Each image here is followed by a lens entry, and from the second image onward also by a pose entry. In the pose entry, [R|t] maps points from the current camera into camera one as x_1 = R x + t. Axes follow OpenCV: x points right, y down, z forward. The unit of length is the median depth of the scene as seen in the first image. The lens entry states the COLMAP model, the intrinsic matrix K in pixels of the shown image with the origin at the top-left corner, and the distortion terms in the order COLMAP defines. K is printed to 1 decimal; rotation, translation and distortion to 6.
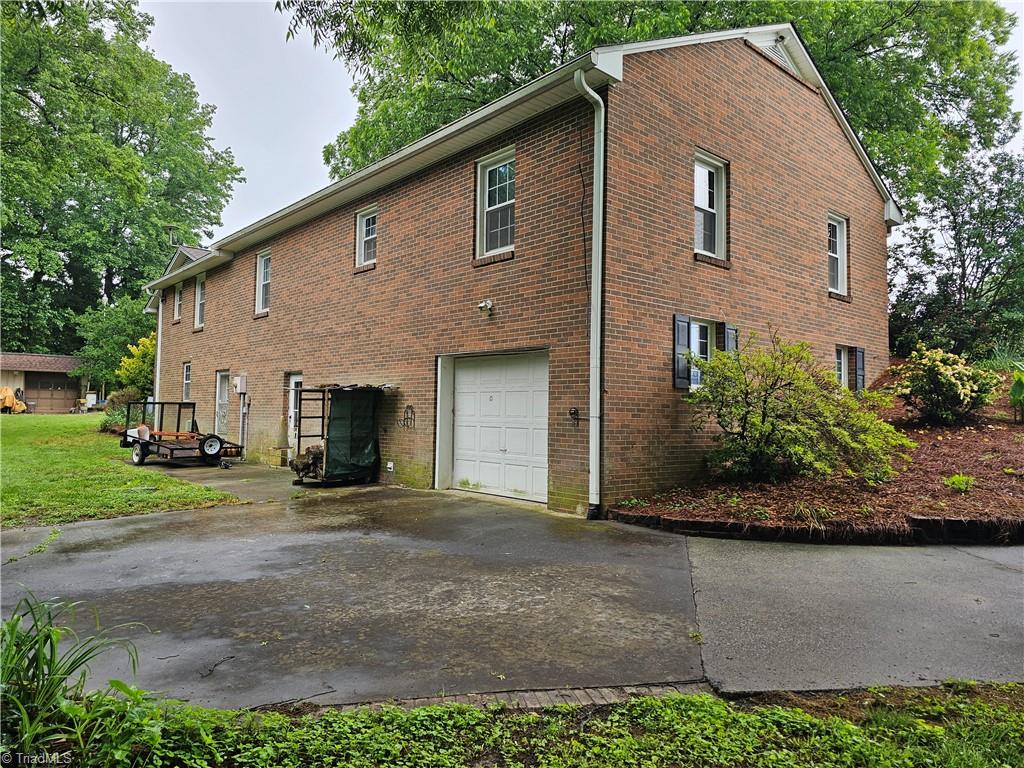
lens RADIAL K [[680.8, 0, 521.2], [0, 680.8, 374.0], [0, 0, 1]] dist [0.067418, -0.055648]
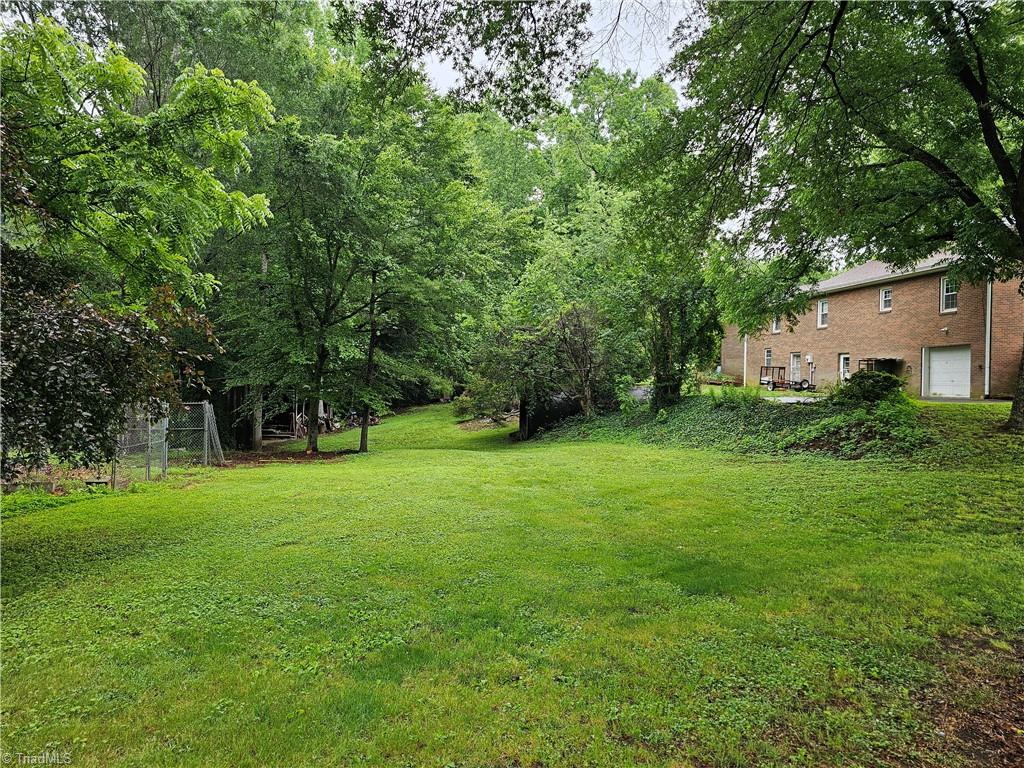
lens RADIAL K [[680.8, 0, 521.2], [0, 680.8, 374.0], [0, 0, 1]] dist [0.067418, -0.055648]
pose [[0.842228, 0.003548, -0.539110, 0.016528], [0.015447, 0.999409, 0.030708, -0.027908], [0.538900, -0.034191, 0.841675, -2.103518]]
